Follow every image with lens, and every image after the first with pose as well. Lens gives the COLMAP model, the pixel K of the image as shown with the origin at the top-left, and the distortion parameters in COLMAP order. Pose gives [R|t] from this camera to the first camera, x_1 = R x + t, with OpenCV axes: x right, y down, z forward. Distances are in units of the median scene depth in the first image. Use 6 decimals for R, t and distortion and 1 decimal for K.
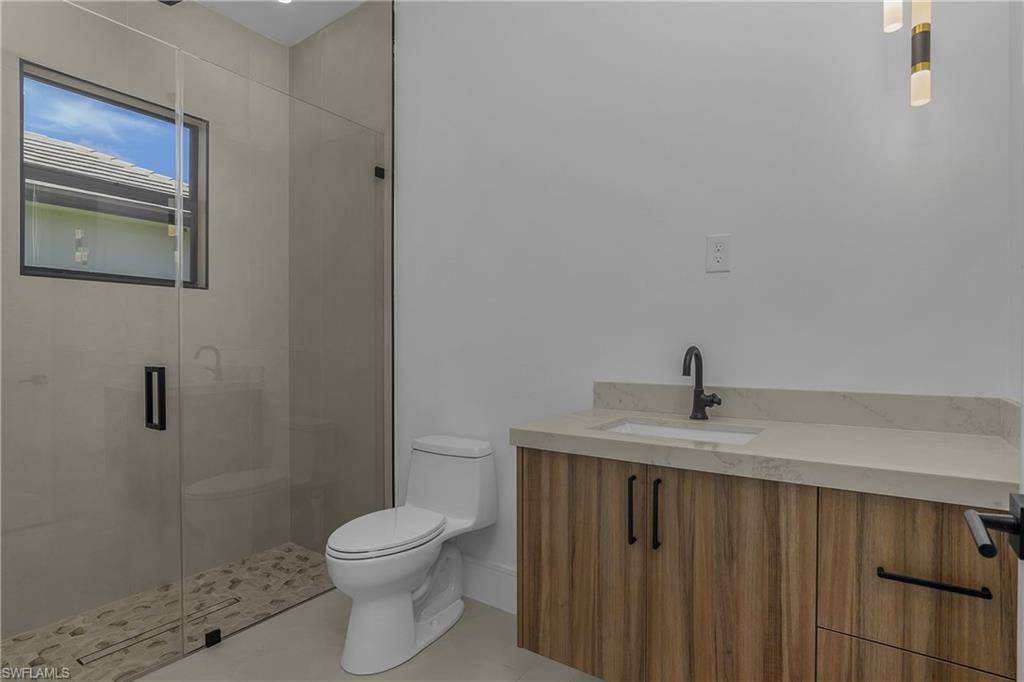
lens RADIAL K [[497.9, 0, 504.5], [0, 497.9, 344.2], [0, 0, 1]] dist [0.003370, 0.000739]
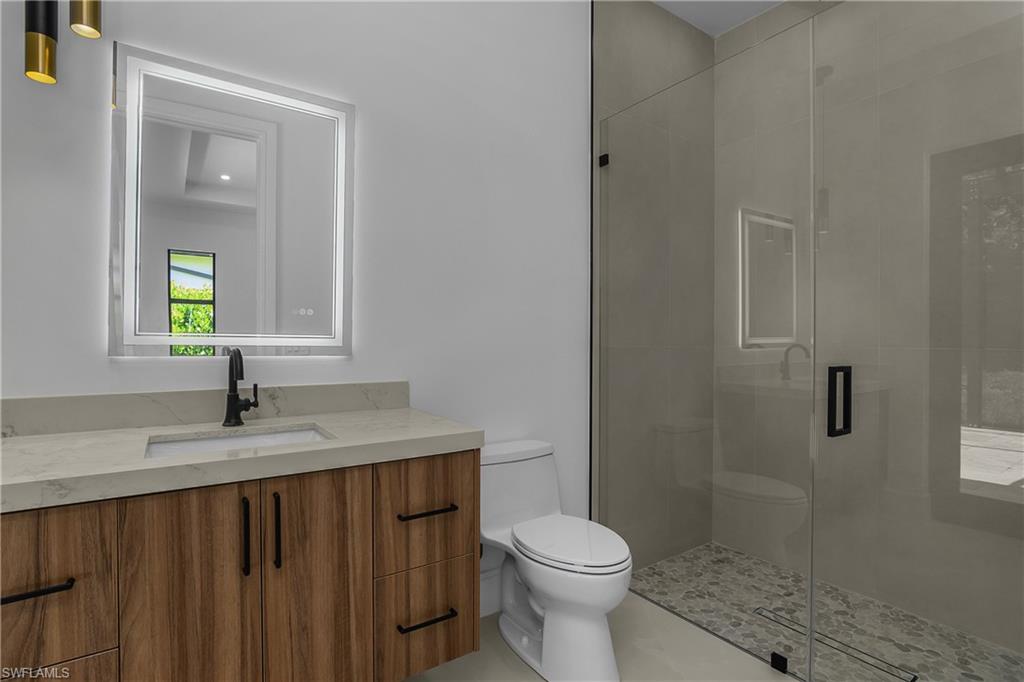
lens RADIAL K [[497.9, 0, 508.3], [0, 497.9, 346.1], [0, 0, 1]] dist [0.003370, 0.000739]
pose [[0.336443, 0.002430, 0.941701, -0.327688], [-0.004782, 0.999988, -0.000871, 0.002301], [-0.941692, -0.004210, 0.336451, 0.236103]]
